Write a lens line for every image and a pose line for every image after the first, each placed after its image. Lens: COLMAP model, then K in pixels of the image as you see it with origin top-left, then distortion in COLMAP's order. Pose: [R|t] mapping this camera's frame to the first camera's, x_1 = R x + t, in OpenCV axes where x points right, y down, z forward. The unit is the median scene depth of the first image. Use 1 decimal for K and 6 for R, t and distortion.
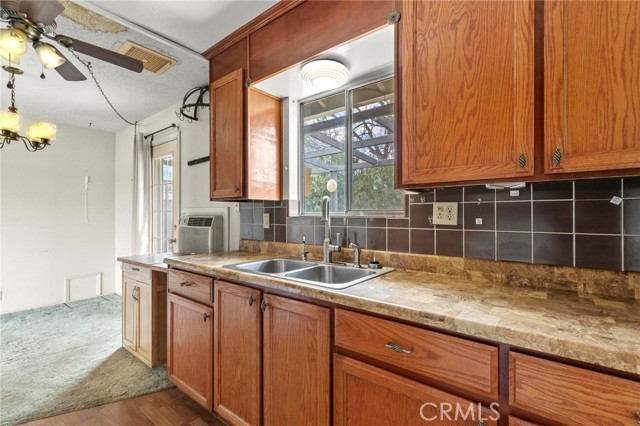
lens RADIAL K [[290.2, 0, 321.9], [0, 290.2, 213.9], [0, 0, 1]] dist [0.010478, -0.000476]
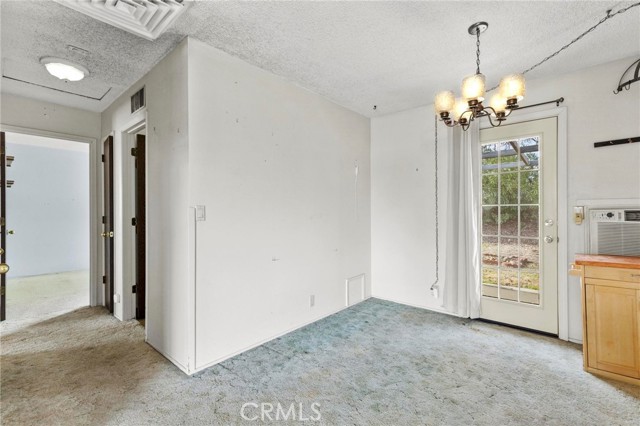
lens RADIAL K [[290.2, 0, 321.9], [0, 290.2, 213.9], [0, 0, 1]] dist [0.010478, -0.000476]
pose [[0.998518, 0.000154, -0.054423, -0.987248], [0.000476, 0.999933, 0.011556, 0.006276], [0.054421, -0.011565, 0.998451, 0.120619]]
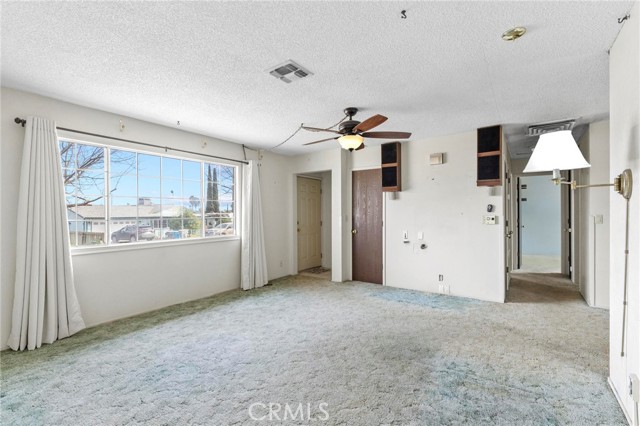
lens RADIAL K [[290.2, 0, 321.9], [0, 290.2, 213.9], [0, 0, 1]] dist [0.010478, -0.000476]
pose [[0.054816, 0.004428, -0.998487, -0.268179], [0.009662, 0.999941, 0.004965, -0.022467], [0.998450, -0.009920, 0.054770, -0.356304]]
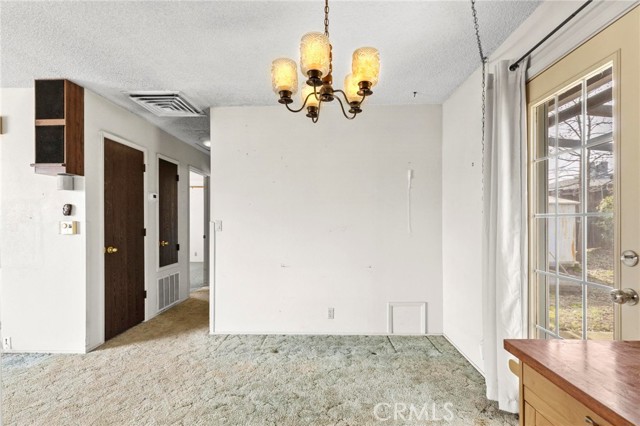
lens RADIAL K [[286.2, 0, 321.6], [0, 286.2, 223.6], [0, 0, 1]] dist [-0.000590, -0.000393]
pose [[0.597048, 0.005731, -0.802185, -0.406354], [0.004484, 0.999935, 0.010481, -0.002233], [0.802193, -0.009855, 0.596983, 0.442389]]
